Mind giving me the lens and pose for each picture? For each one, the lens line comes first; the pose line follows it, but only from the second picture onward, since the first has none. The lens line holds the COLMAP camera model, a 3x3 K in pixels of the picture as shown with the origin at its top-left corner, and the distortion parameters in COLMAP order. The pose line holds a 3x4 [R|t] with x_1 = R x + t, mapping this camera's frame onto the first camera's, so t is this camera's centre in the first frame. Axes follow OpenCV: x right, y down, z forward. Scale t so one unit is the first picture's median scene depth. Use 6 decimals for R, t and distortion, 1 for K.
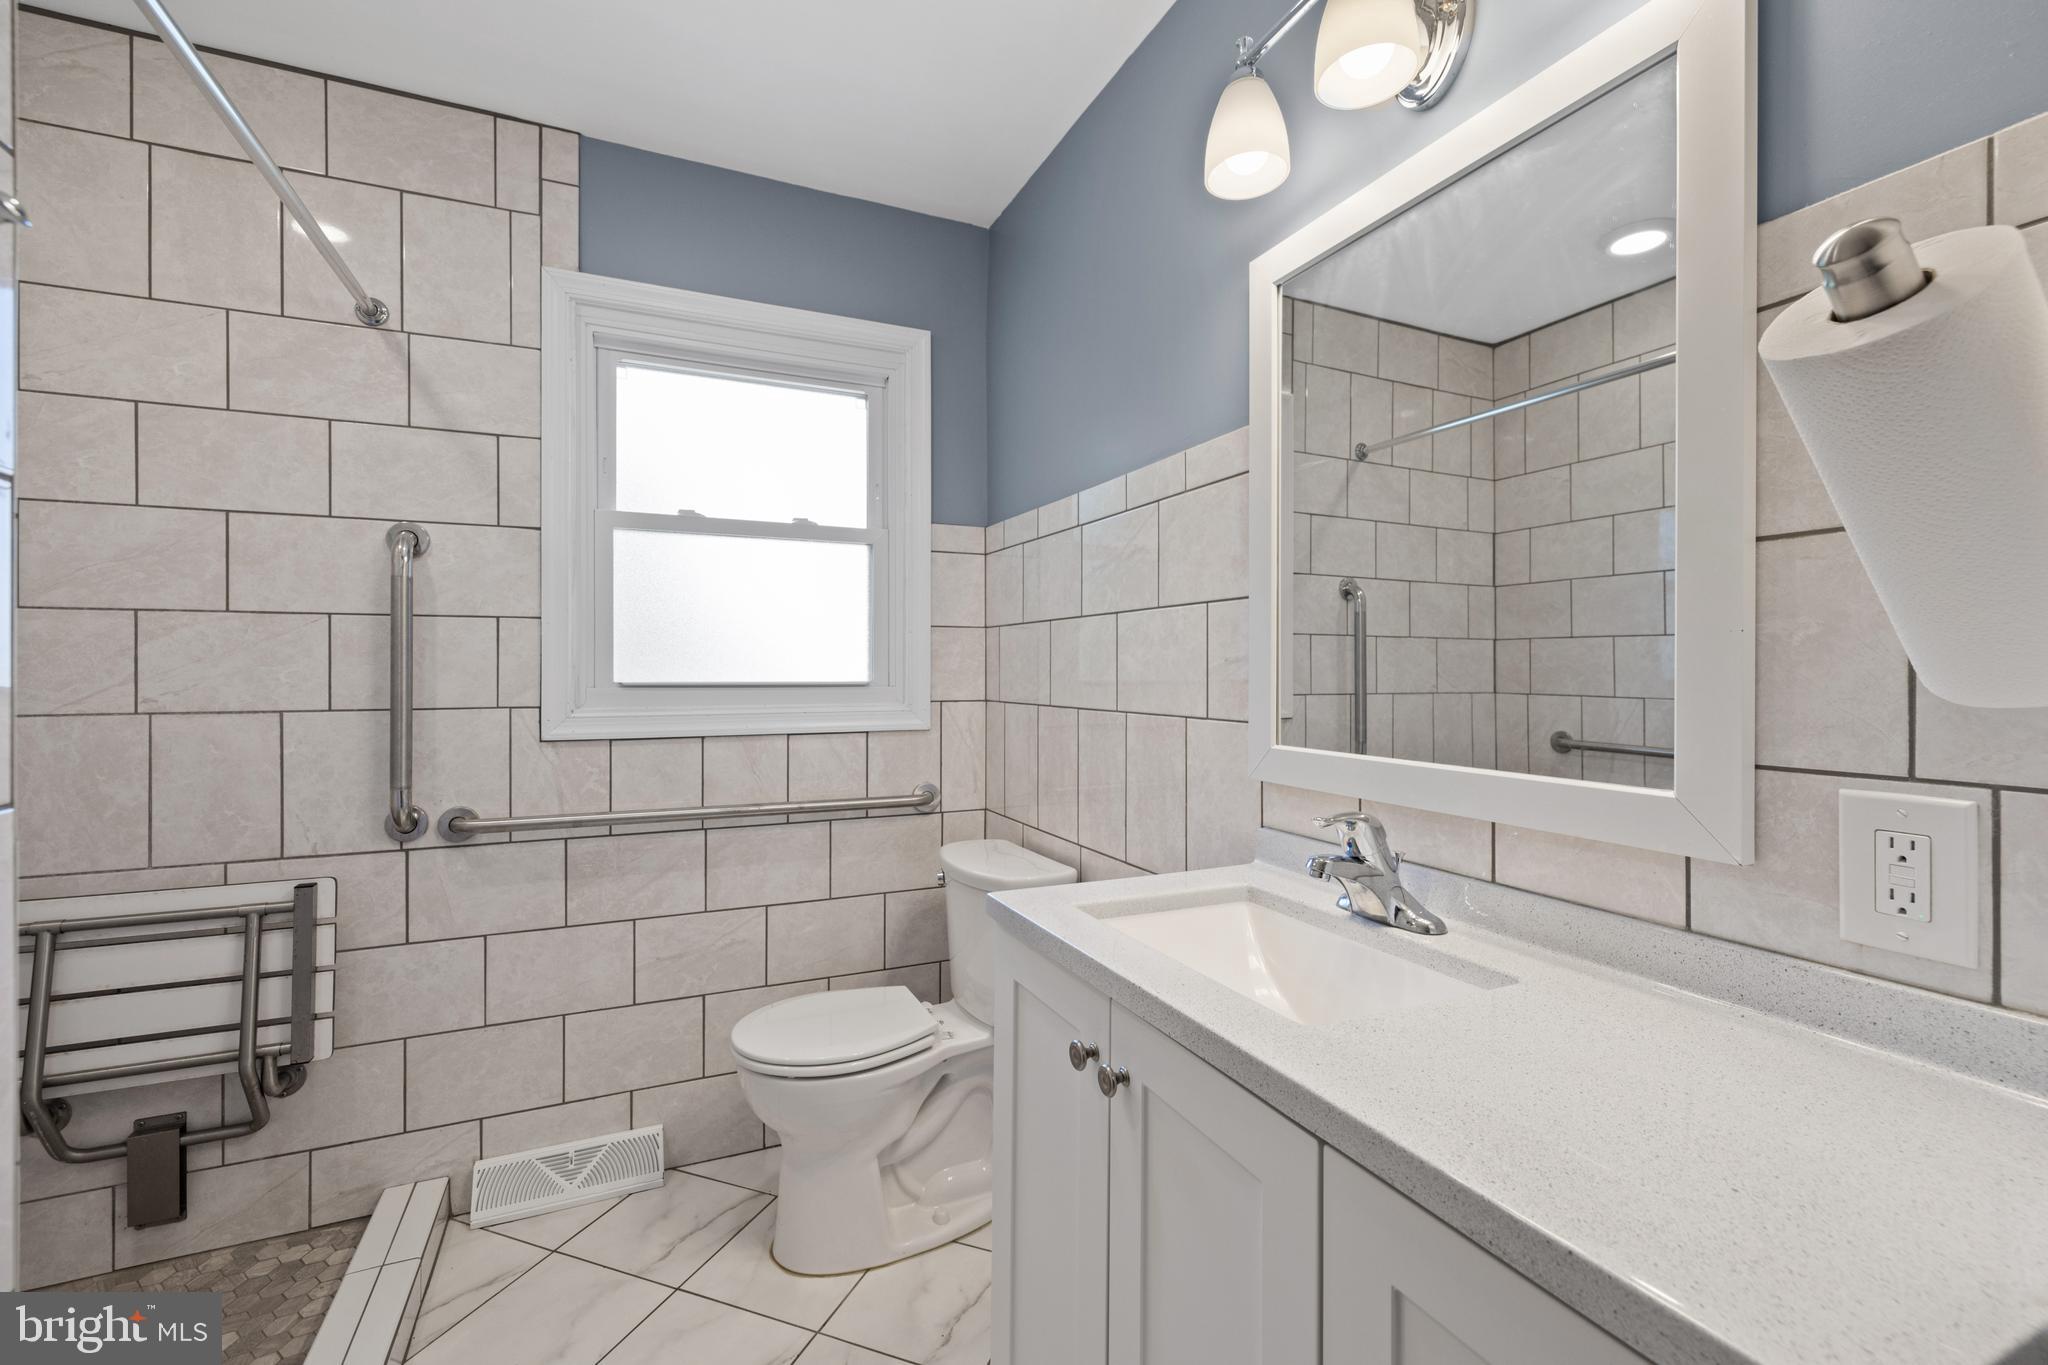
lens RADIAL K [[882.8, 0, 1020.9], [0, 882.8, 672.6], [0, 0, 1]] dist [-0.000431, 0.001129]
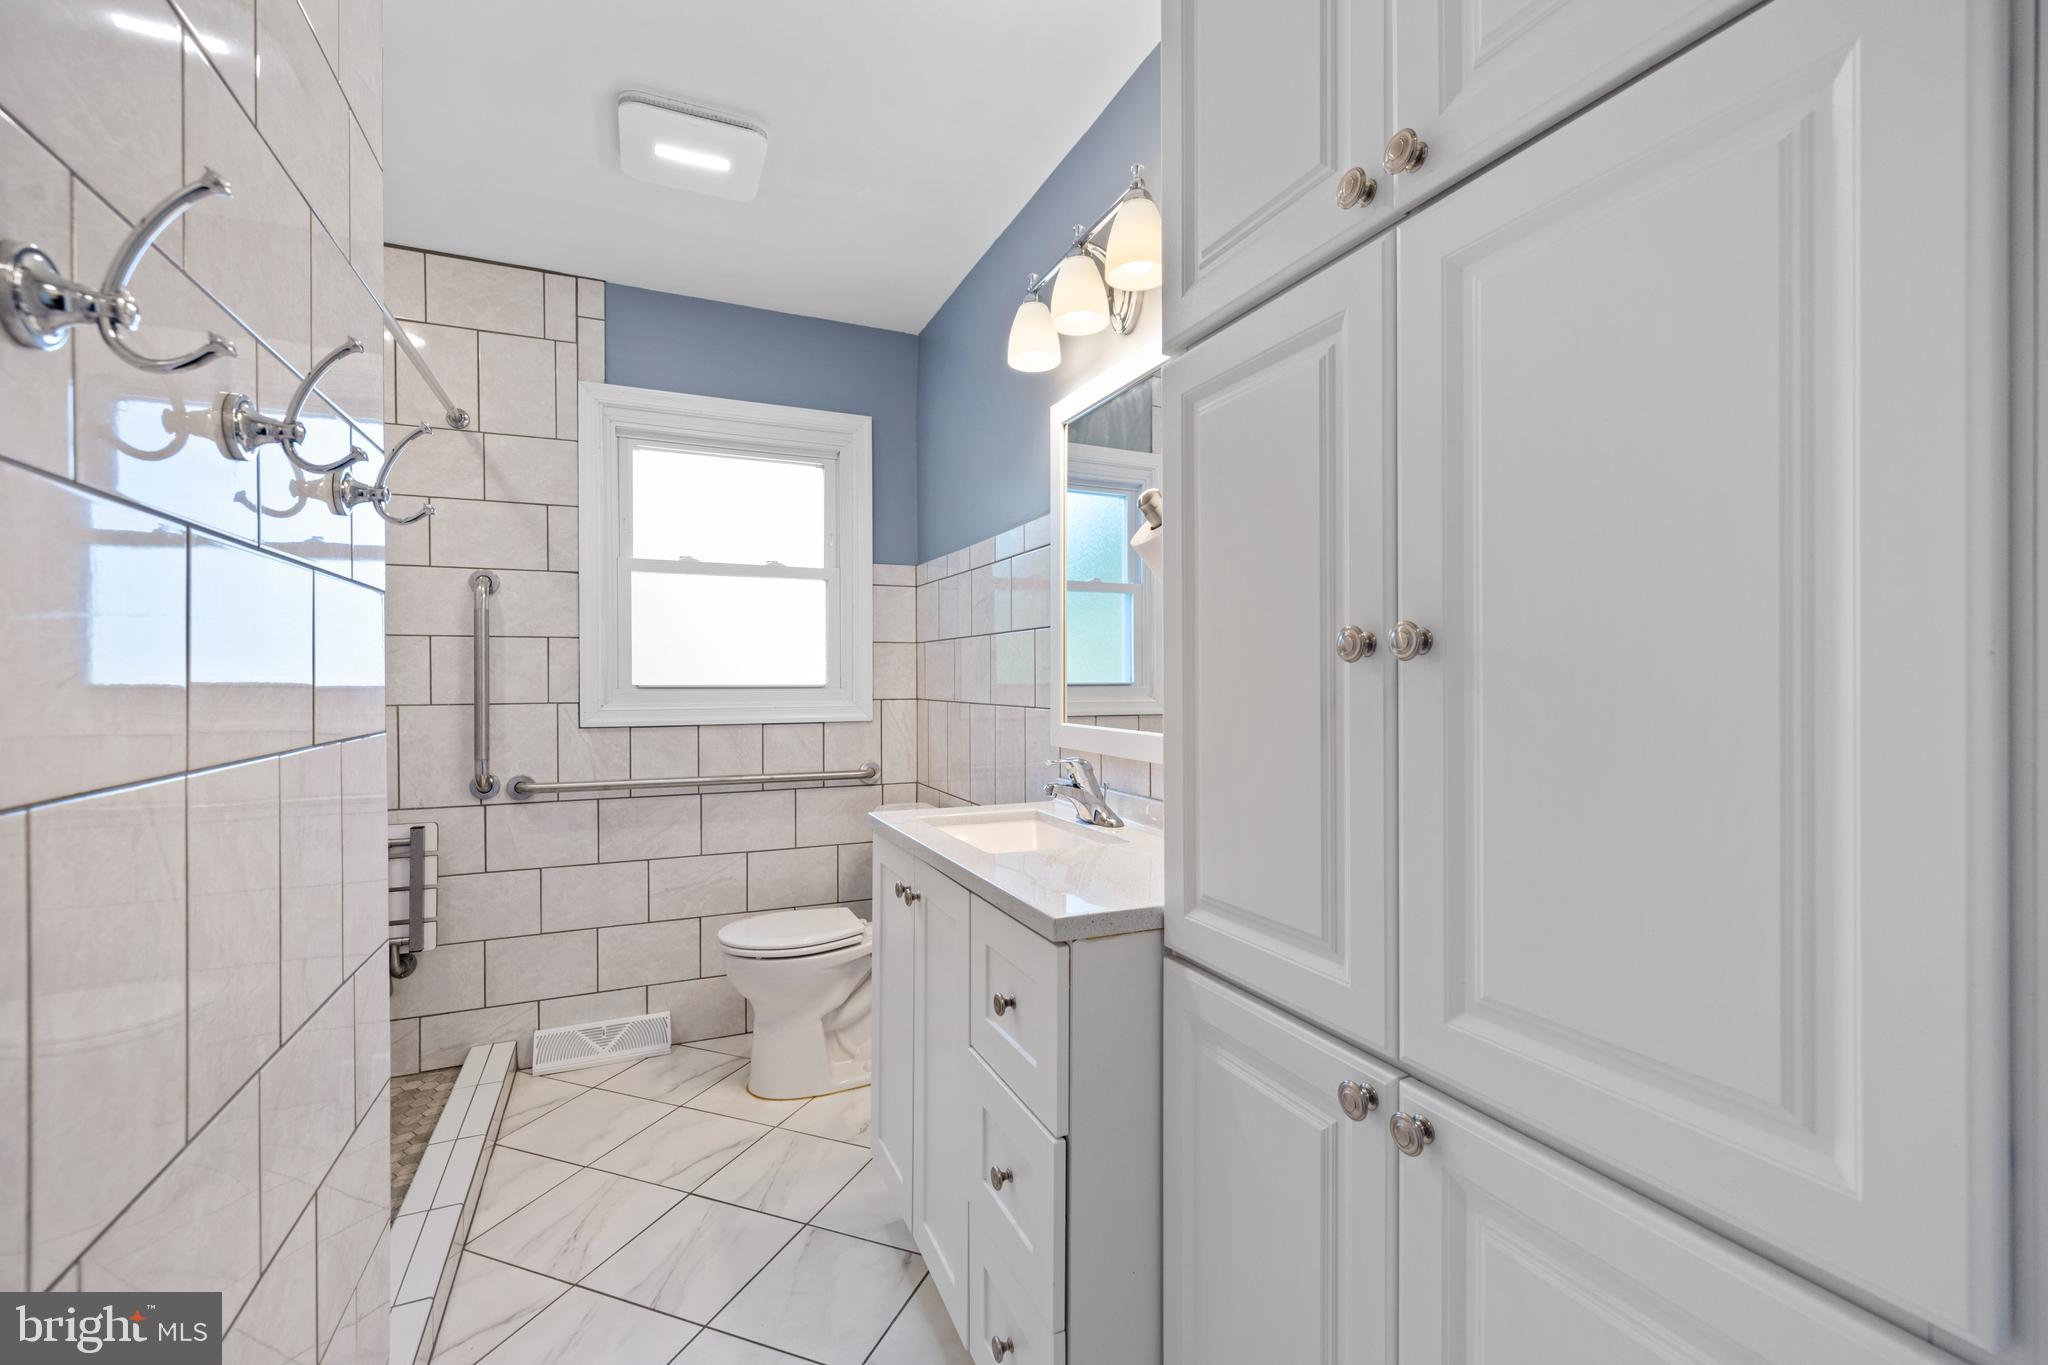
lens RADIAL K [[882.8, 0, 1029.4], [0, 882.8, 688.3], [0, 0, 1]] dist [-0.000431, 0.001129]
pose [[0.999997, -0.001727, -0.001903, 0.162698], [0.001746, 0.999950, 0.009893, 0.004270], [0.001886, -0.009896, 0.999949, -0.381323]]
